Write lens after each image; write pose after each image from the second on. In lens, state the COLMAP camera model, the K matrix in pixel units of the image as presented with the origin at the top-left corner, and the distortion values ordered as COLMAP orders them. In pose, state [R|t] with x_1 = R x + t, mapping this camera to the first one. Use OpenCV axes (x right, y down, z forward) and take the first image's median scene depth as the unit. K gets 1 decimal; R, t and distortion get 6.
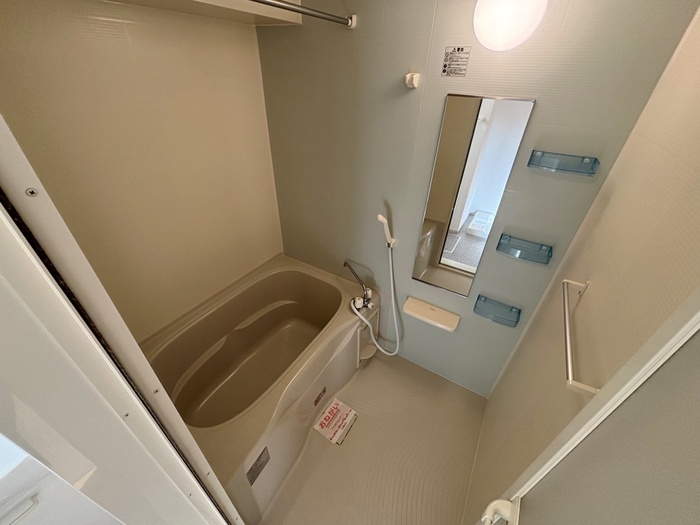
lens RADIAL K [[282.7, 0, 347.3], [0, 282.7, 263.5], [0, 0, 1]] dist [0.002045, 0.000057]
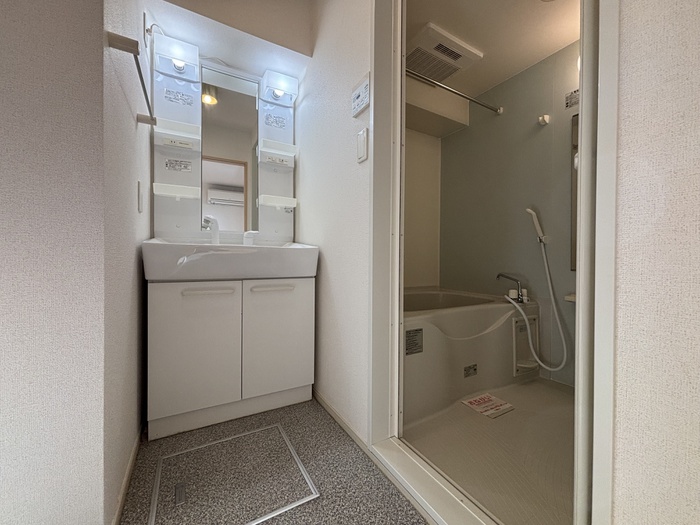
lens RADIAL K [[282.7, 0, 345.9], [0, 282.7, 259.3], [0, 0, 1]] dist [0.002045, 0.000057]
pose [[0.874946, -0.016848, -0.483928, 0.009412], [-0.260762, 0.825709, -0.500207, 0.768124], [0.408011, 0.563845, 0.718057, -0.109190]]
